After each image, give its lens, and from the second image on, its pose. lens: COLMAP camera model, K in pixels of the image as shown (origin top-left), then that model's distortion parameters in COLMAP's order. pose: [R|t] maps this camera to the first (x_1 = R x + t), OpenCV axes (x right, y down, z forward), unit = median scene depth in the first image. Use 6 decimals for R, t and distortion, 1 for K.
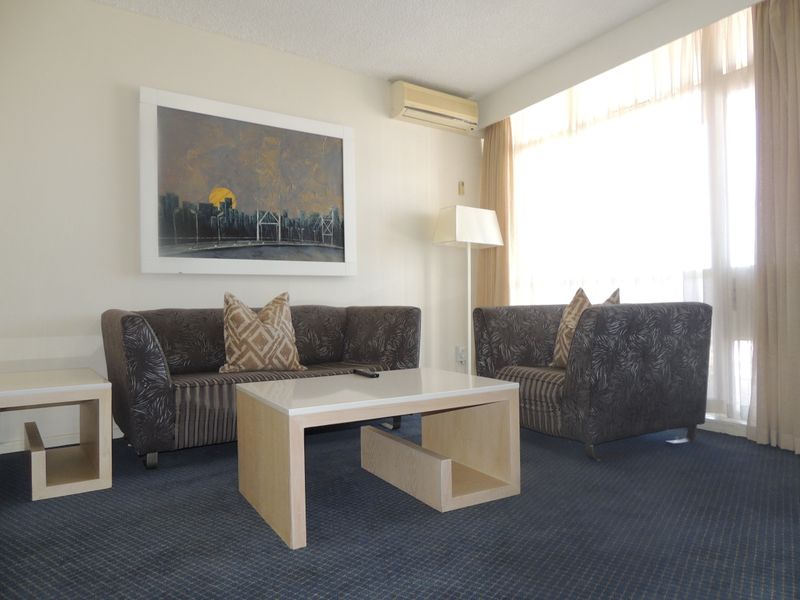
lens RADIAL K [[566.7, 0, 388.0], [0, 566.7, 296.6], [0, 0, 1]] dist [-0.009844, -0.005287]
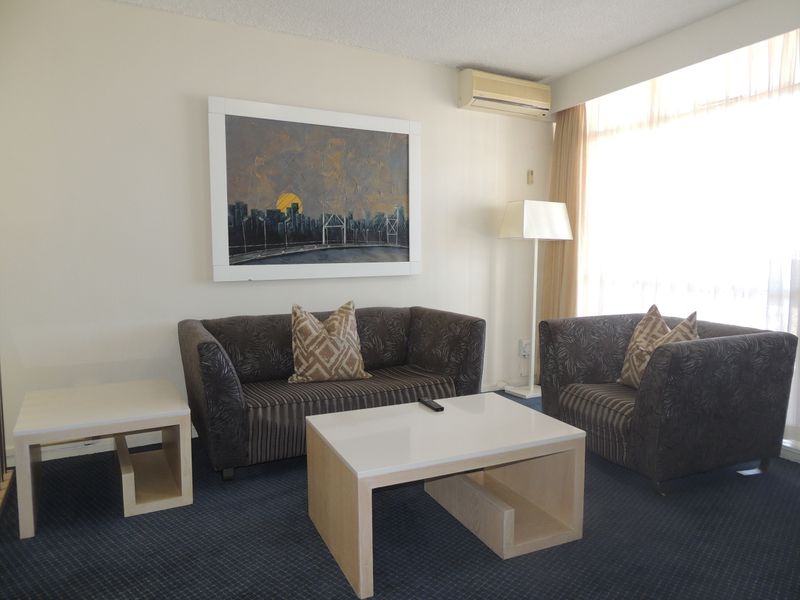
lens RADIAL K [[566.7, 0, 390.8], [0, 566.7, 298.8], [0, 0, 1]] dist [-0.009844, -0.005287]
pose [[0.994692, 0.018320, -0.101249, -0.007767], [-0.008769, 0.995535, 0.093987, -0.109862], [0.102519, -0.092600, 0.990412, 0.003556]]
